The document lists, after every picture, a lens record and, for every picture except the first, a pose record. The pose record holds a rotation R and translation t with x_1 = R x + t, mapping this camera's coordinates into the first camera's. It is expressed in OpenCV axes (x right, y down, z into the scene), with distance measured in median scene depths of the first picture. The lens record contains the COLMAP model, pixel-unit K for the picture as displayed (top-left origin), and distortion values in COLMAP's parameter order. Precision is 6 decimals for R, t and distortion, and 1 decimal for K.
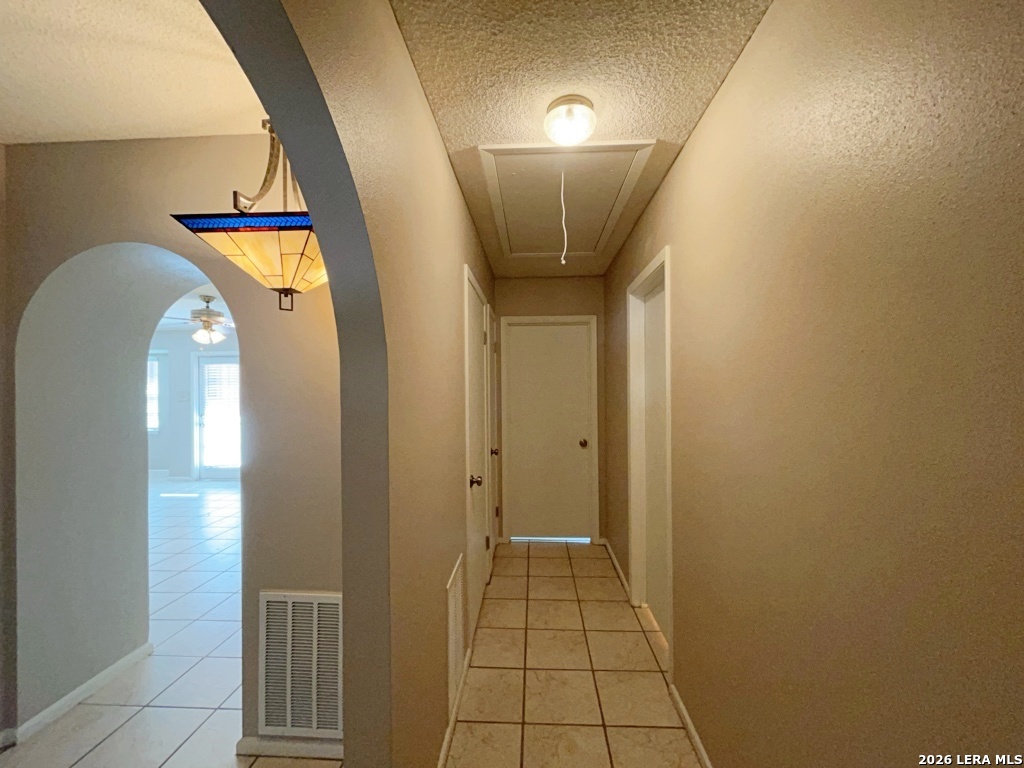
lens RADIAL K [[413.4, 0, 514.6], [0, 413.4, 387.7], [0, 0, 1]] dist [-0.001318, -0.000602]
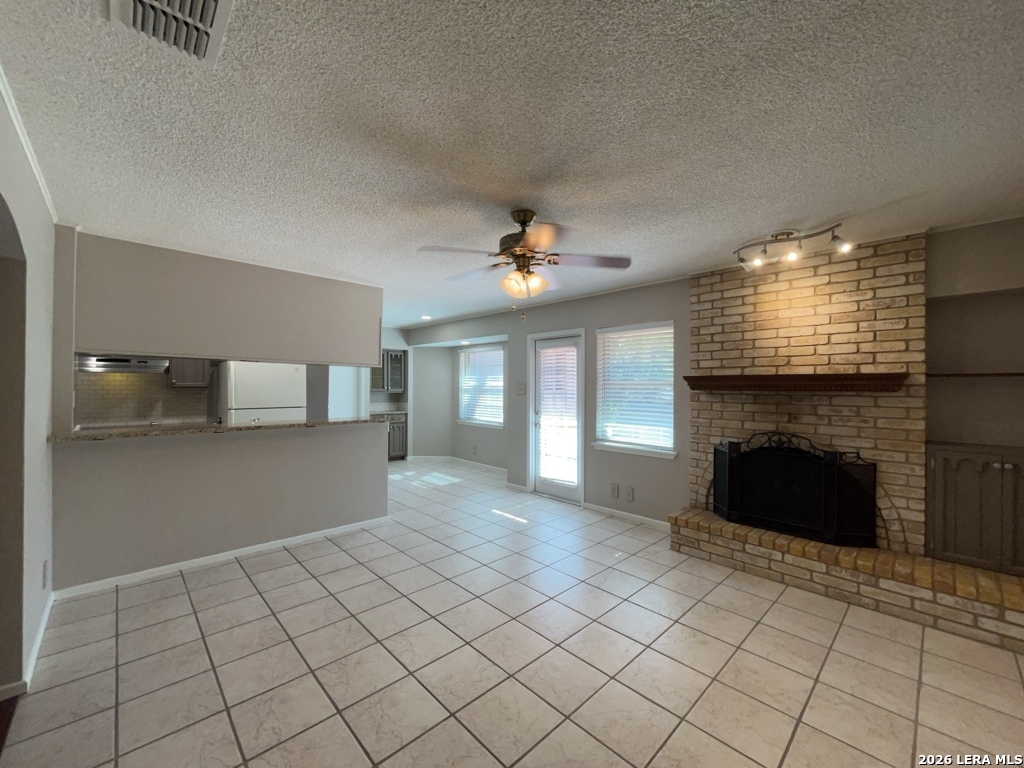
lens RADIAL K [[413.4, 0, 515.3], [0, 413.4, 384.6], [0, 0, 1]] dist [-0.001318, -0.000602]
pose [[0.729643, 0.011077, -0.683739, -0.362533], [-0.009855, 0.999935, 0.005683, 0.010982], [0.683757, 0.002591, 0.729705, 0.580270]]
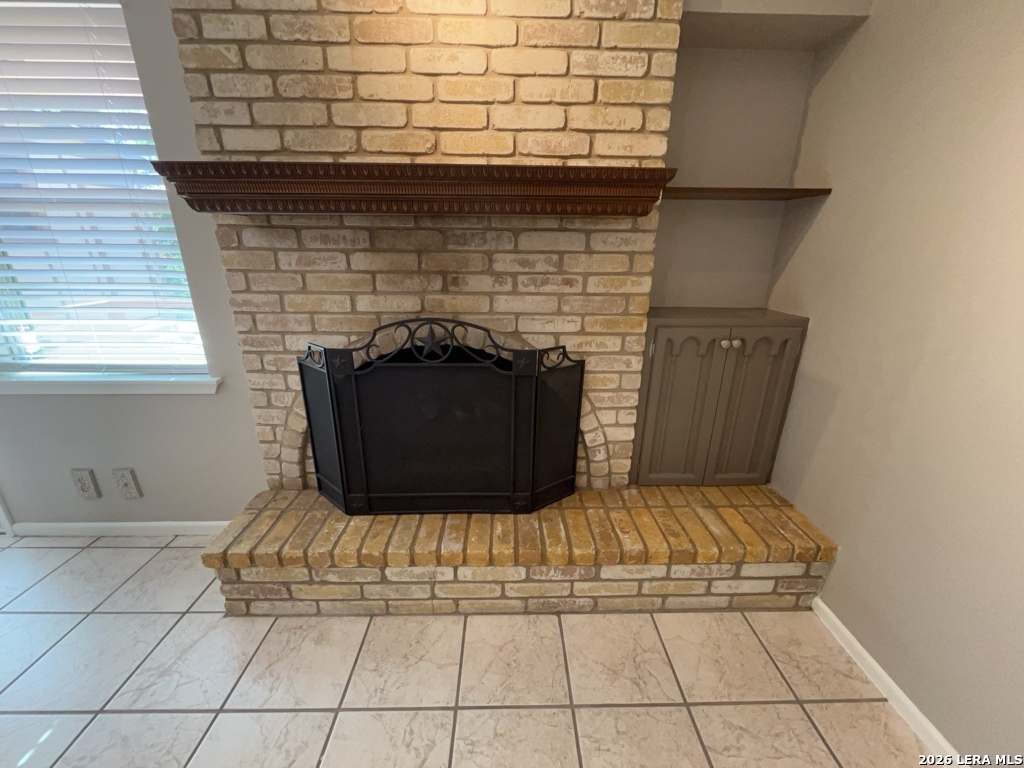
lens RADIAL K [[413.4, 0, 515.0], [0, 413.4, 385.4], [0, 0, 1]] dist [-0.001318, -0.000602]
pose [[0.997091, -0.005350, 0.076036, -0.477463], [-0.019795, 0.945133, 0.326085, 0.038048], [-0.073609, -0.326641, 0.942278, 1.099909]]
